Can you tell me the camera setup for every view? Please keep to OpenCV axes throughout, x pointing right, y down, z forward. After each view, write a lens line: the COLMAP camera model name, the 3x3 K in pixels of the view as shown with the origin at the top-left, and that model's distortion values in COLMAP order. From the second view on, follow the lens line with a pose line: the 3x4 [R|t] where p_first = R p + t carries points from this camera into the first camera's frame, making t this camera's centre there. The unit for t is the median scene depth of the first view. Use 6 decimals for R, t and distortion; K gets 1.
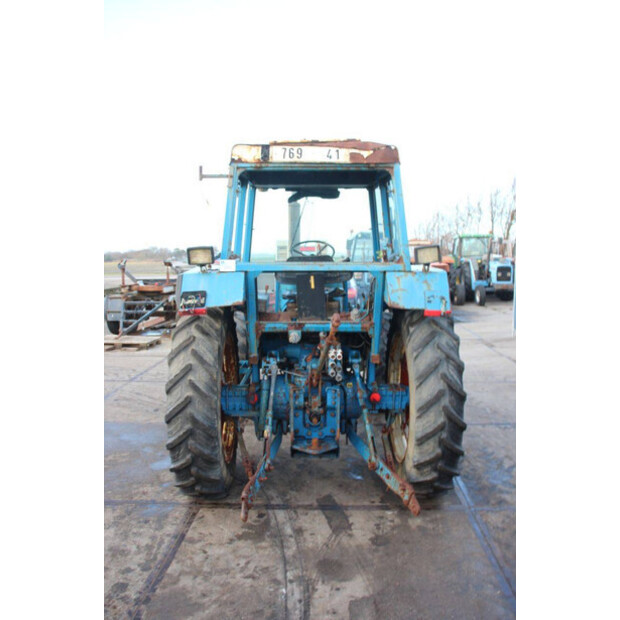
lens RADIAL K [[592.8, 0, 309.9], [0, 592.8, 309.0], [0, 0, 1]] dist [-0.080985, 0.012874]
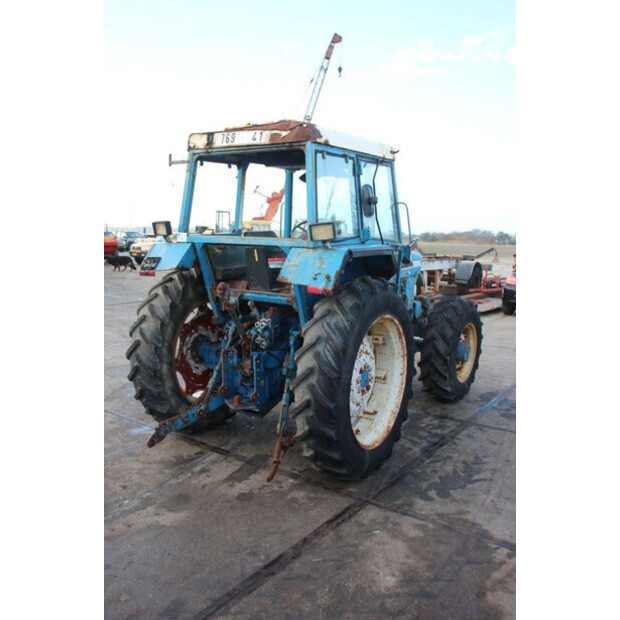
lens RADIAL K [[596.6, 0, 310.0], [0, 596.6, 310.0], [0, 0, 1]] dist [-0.064208, 0.002338]
pose [[0.812205, 0.099453, -0.574832, 0.774527], [-0.082543, 0.995039, 0.055526, -0.015275], [0.577503, 0.002350, 0.816385, 0.172061]]
